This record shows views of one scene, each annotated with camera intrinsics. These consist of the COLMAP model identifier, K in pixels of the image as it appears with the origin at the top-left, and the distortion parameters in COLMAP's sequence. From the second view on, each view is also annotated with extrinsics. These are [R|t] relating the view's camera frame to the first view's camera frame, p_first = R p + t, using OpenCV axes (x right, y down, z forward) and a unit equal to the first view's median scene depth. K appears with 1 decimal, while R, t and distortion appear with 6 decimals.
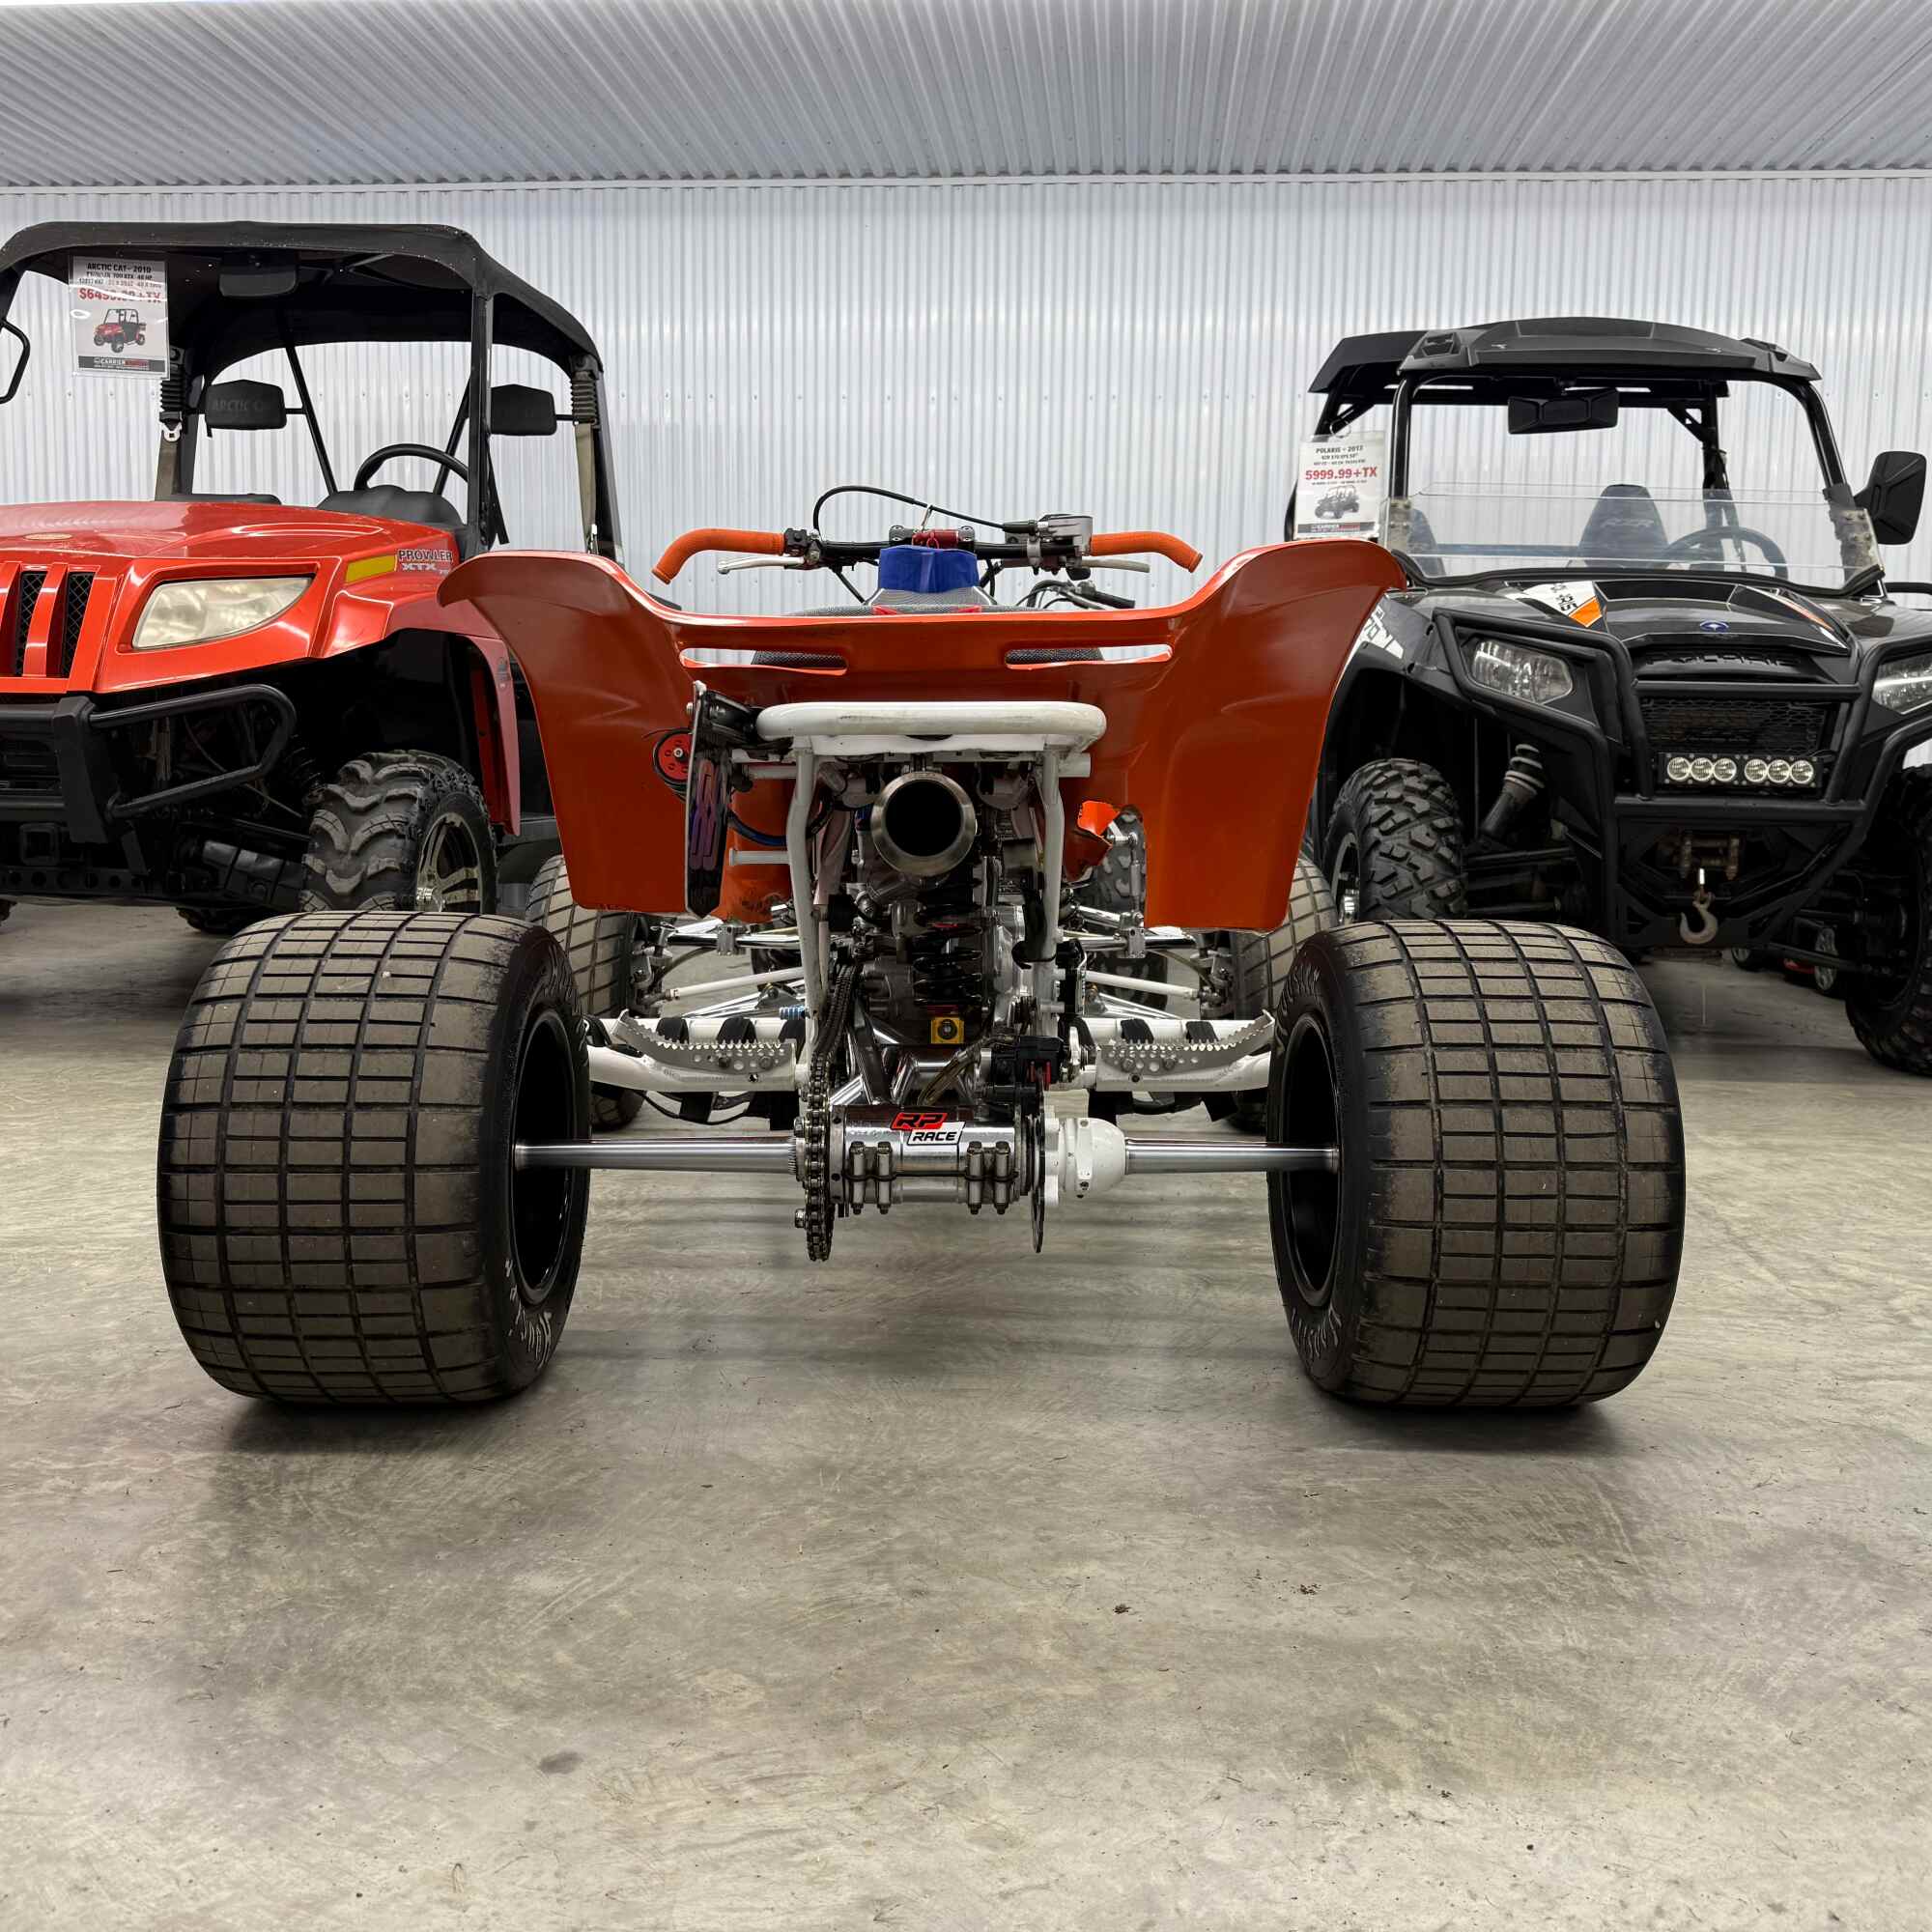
lens RADIAL K [[1789.7, 0, 966.0], [0, 1789.7, 966.0], [0, 0, 1]] dist [0.174932, -0.411952]
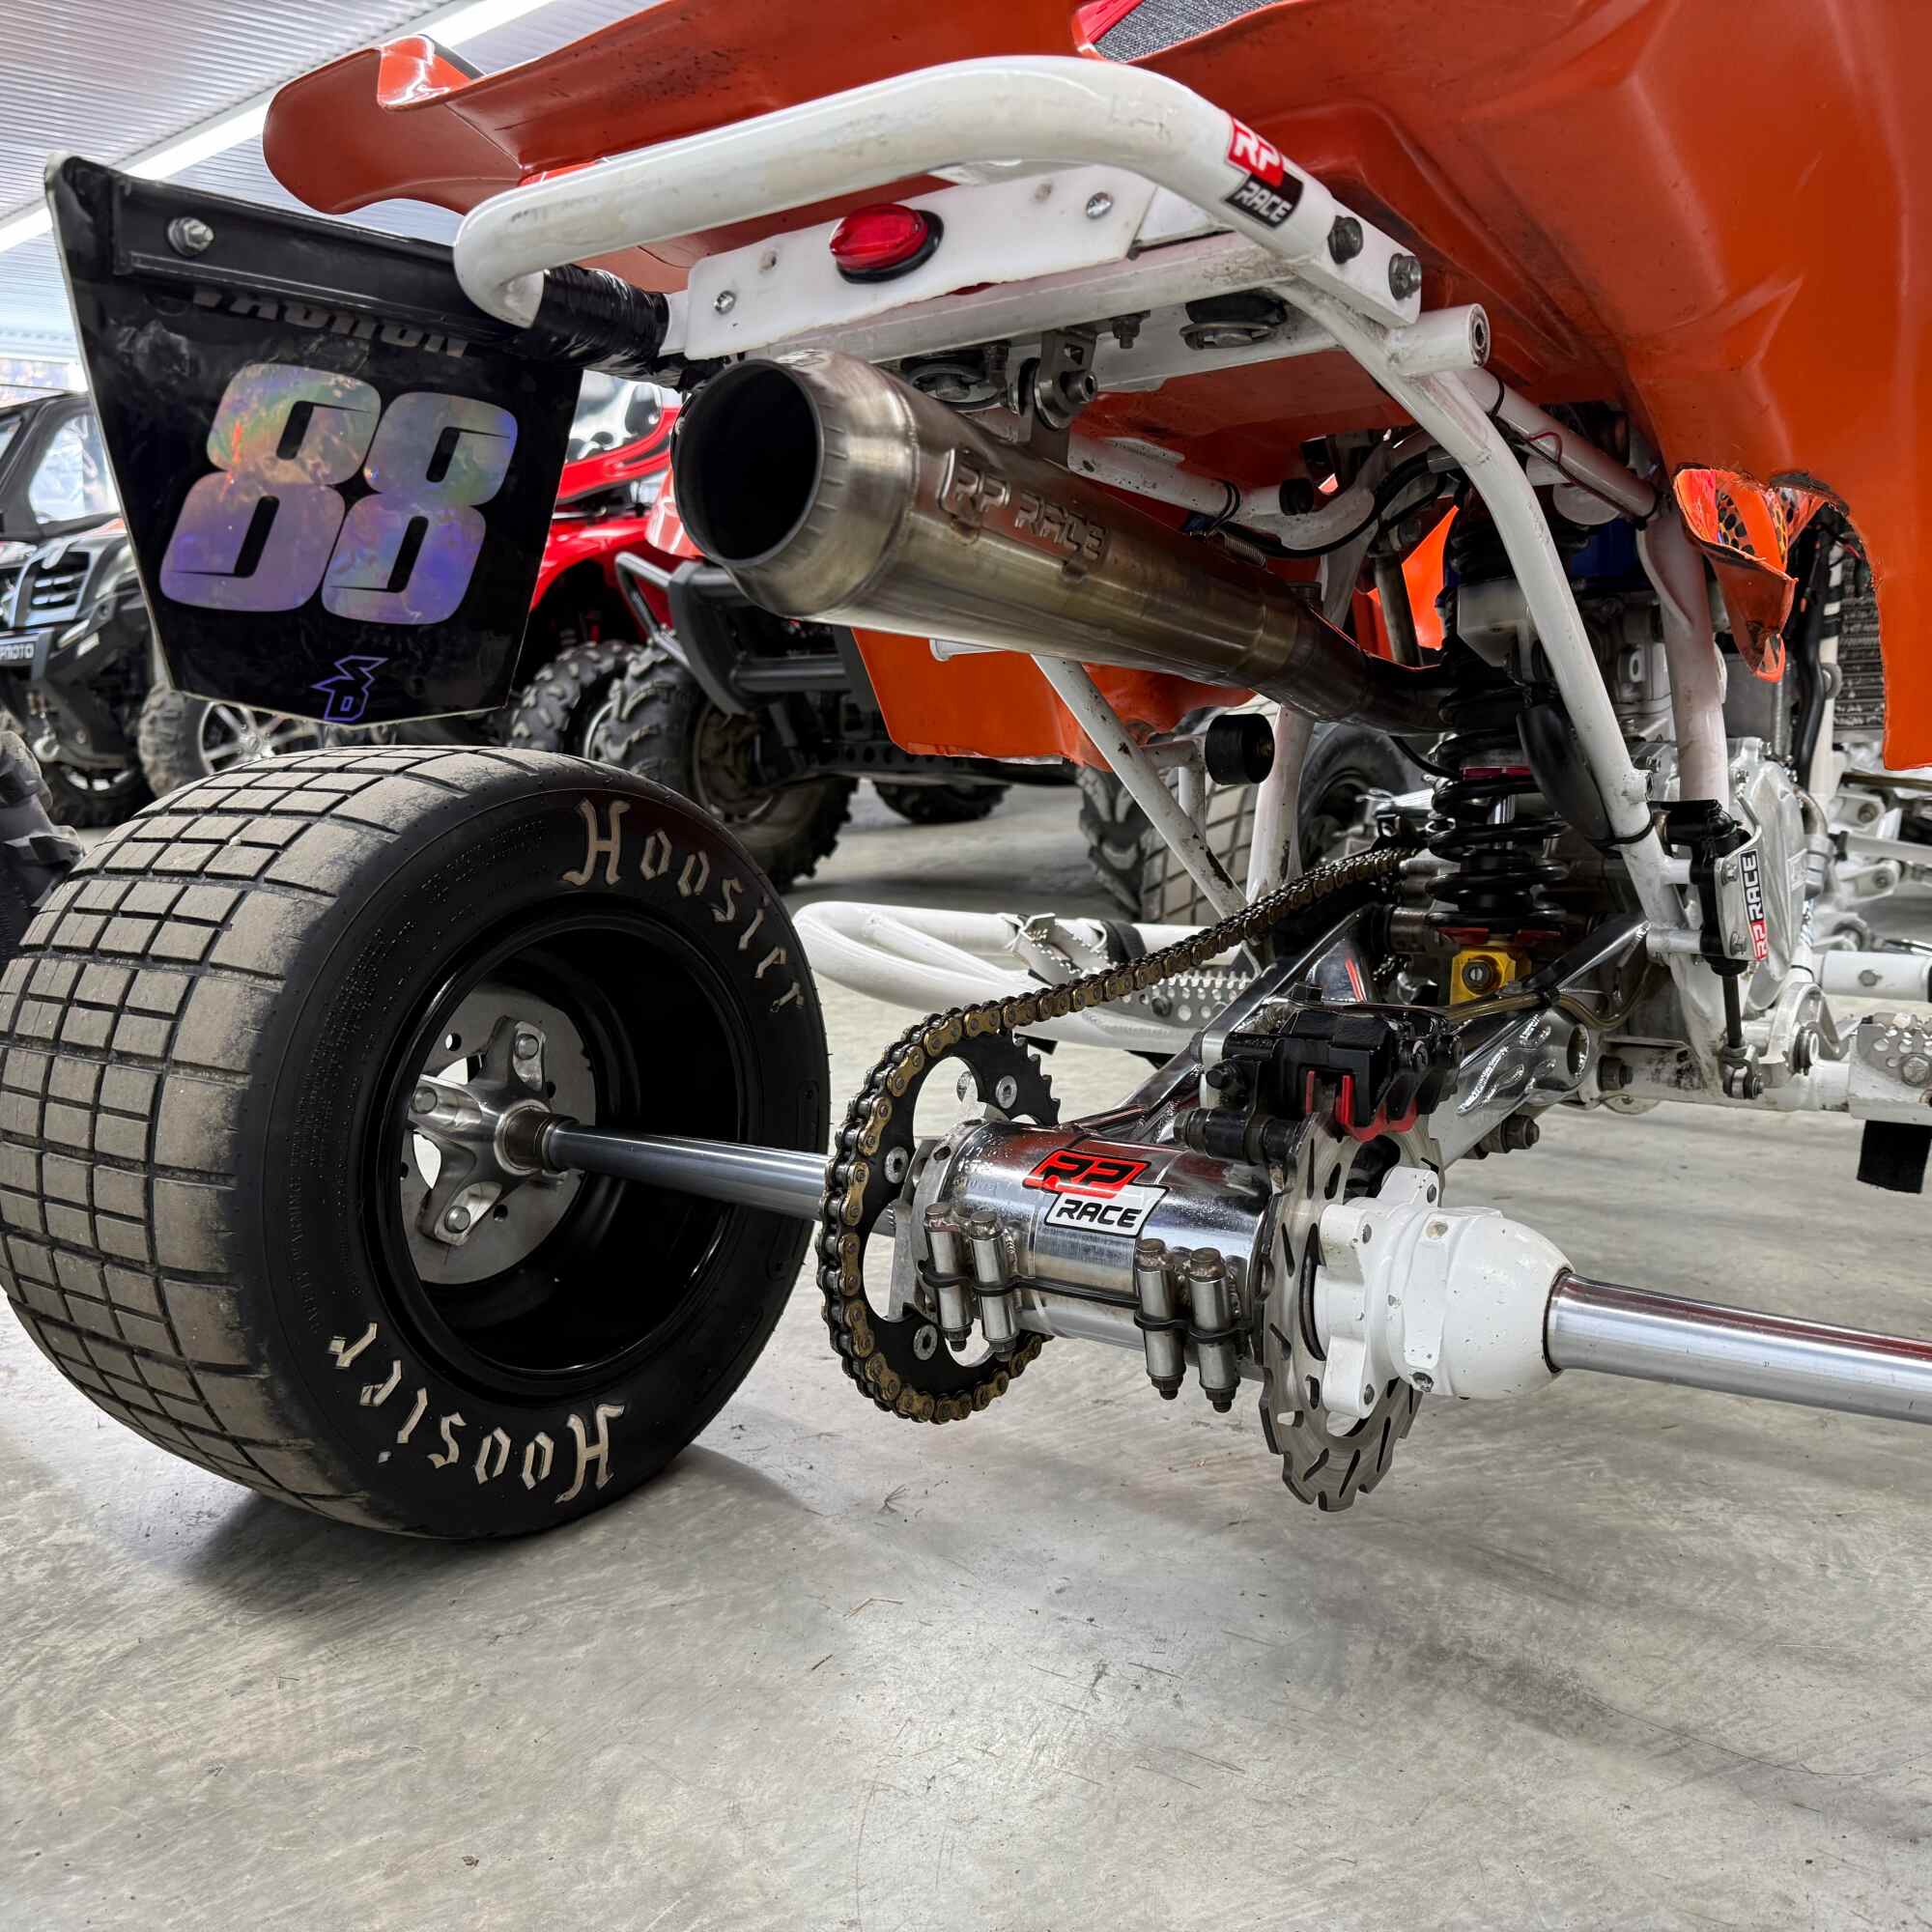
lens RADIAL K [[1789.7, 0, 966.0], [0, 1789.7, 966.0], [0, 0, 1]] dist [0.174932, -0.411952]
pose [[0.794458, 0.052731, -0.605025, 0.230096], [-0.017232, 0.997780, 0.064334, 0.002562], [0.607074, -0.040684, 0.793603, 0.612960]]
